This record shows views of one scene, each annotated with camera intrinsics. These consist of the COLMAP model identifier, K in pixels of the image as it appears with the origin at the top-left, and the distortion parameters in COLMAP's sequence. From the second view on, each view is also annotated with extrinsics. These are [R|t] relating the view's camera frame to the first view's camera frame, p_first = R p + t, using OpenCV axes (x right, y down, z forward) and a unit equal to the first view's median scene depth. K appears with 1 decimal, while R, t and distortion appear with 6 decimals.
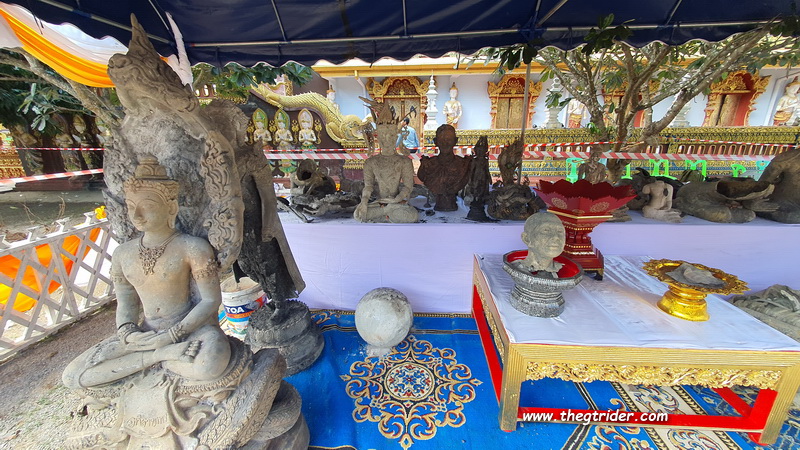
lens RADIAL K [[319.3, 0, 399.8], [0, 319.3, 220.3], [0, 0, 1]] dist [-0.001285, -0.000512]
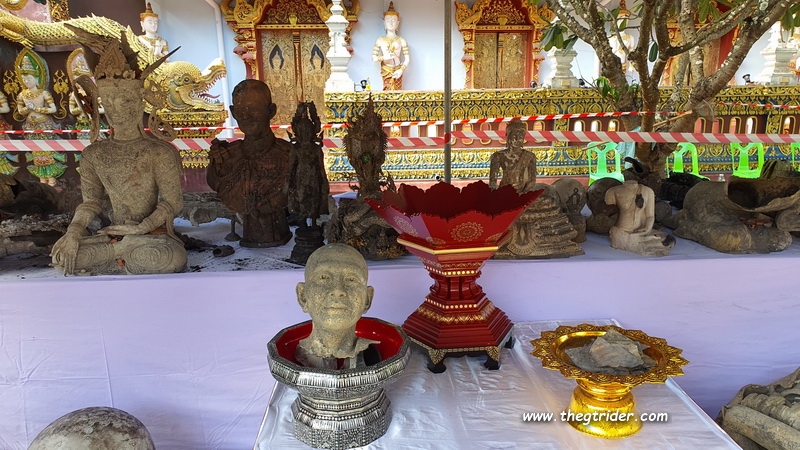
lens RADIAL K [[627.6, 0, 400.4], [0, 627.6, 222.0], [0, 0, 1]] dist [0.028286, -0.006849]
pose [[0.992927, -0.024804, 0.116109, 0.271770], [0.032951, 0.997088, -0.068780, 0.008505], [-0.114065, 0.072120, 0.990852, -0.025603]]
